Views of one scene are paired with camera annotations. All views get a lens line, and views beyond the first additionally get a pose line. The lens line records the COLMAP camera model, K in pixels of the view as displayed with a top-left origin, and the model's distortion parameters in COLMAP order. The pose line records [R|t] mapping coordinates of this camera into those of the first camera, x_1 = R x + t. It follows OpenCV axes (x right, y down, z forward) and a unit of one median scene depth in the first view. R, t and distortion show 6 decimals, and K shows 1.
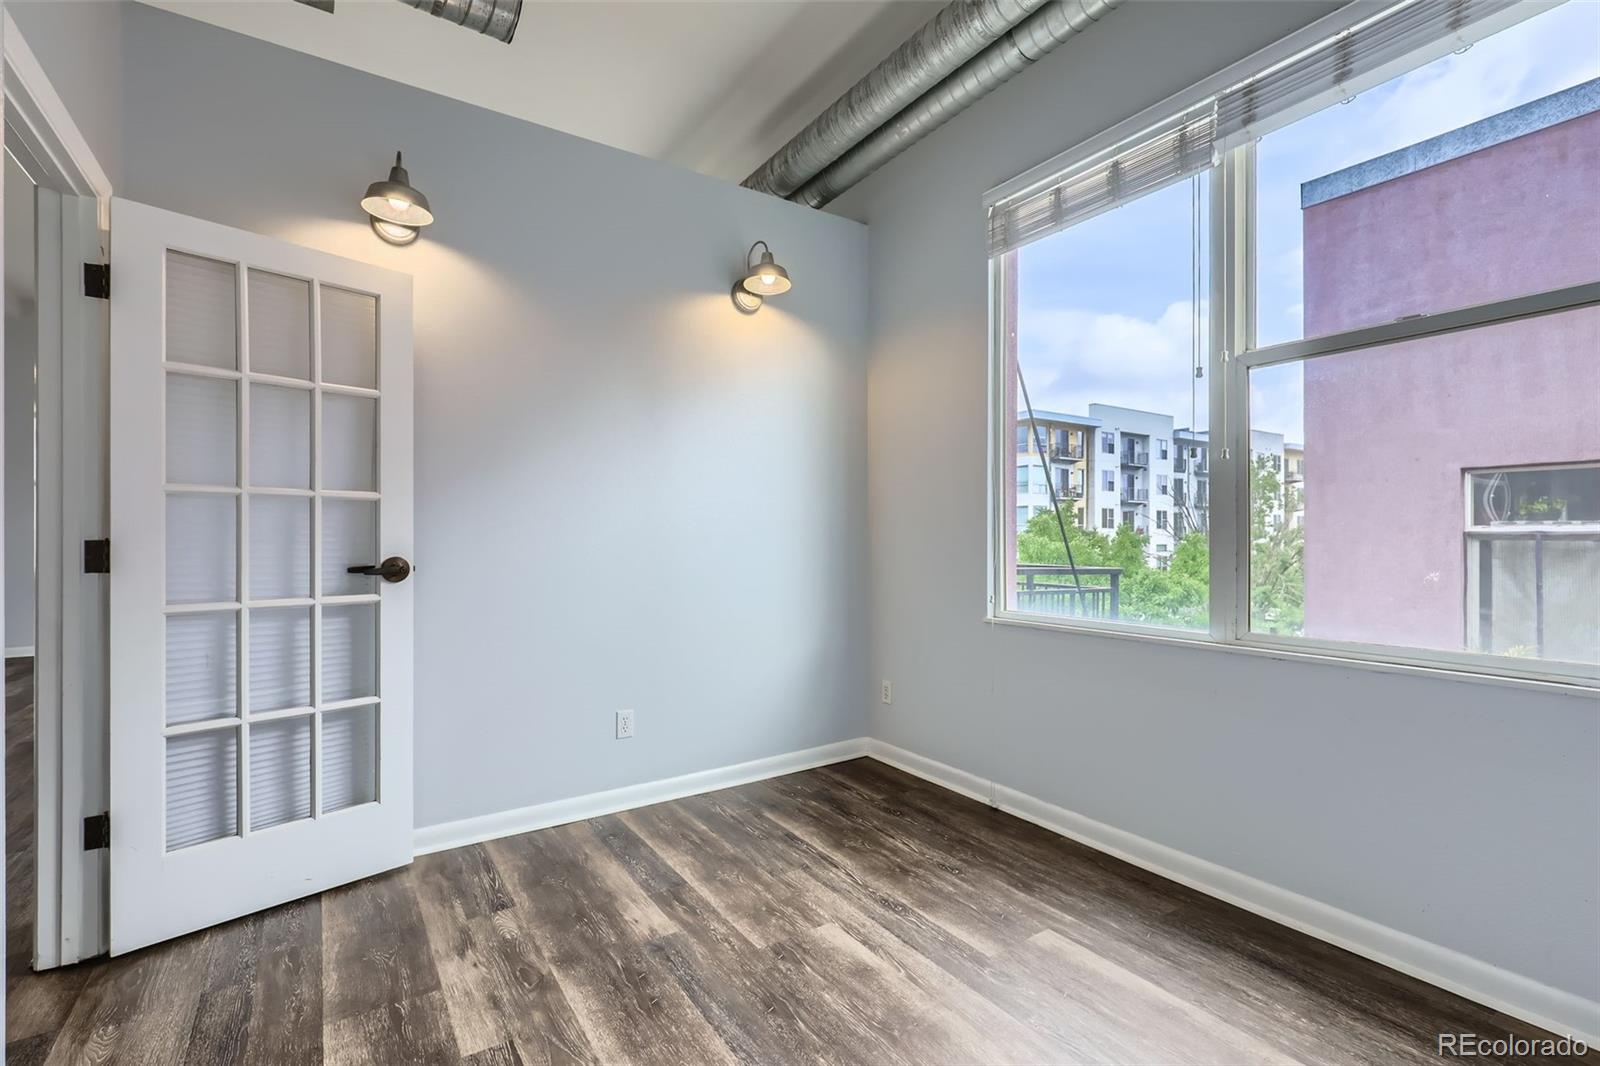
lens RADIAL K [[724.4, 0, 786.8], [0, 724.4, 542.1], [0, 0, 1]] dist [0.004241, -0.000039]
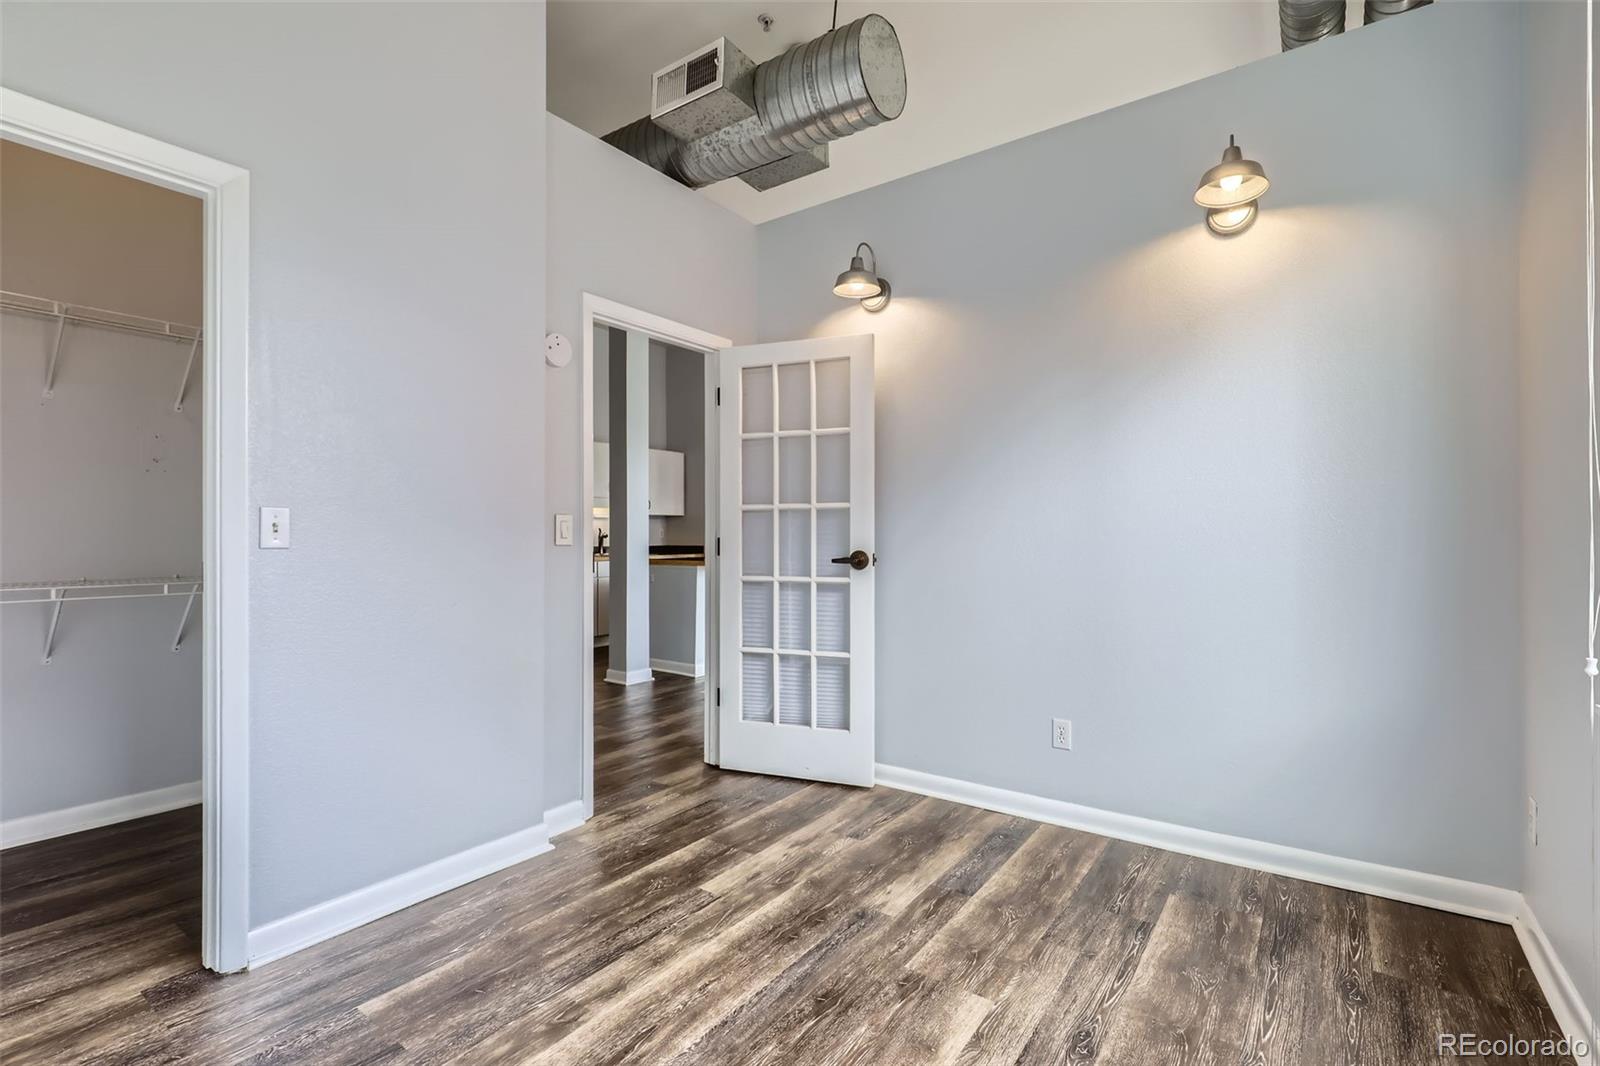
lens RADIAL K [[724.4, 0, 796.2], [0, 724.4, 525.8], [0, 0, 1]] dist [0.004241, -0.000039]
pose [[0.355811, -0.008549, -0.934519, 0.675816], [0.001829, 0.999963, -0.008451, -0.014318], [0.934556, 0.001298, 0.355813, 0.432460]]
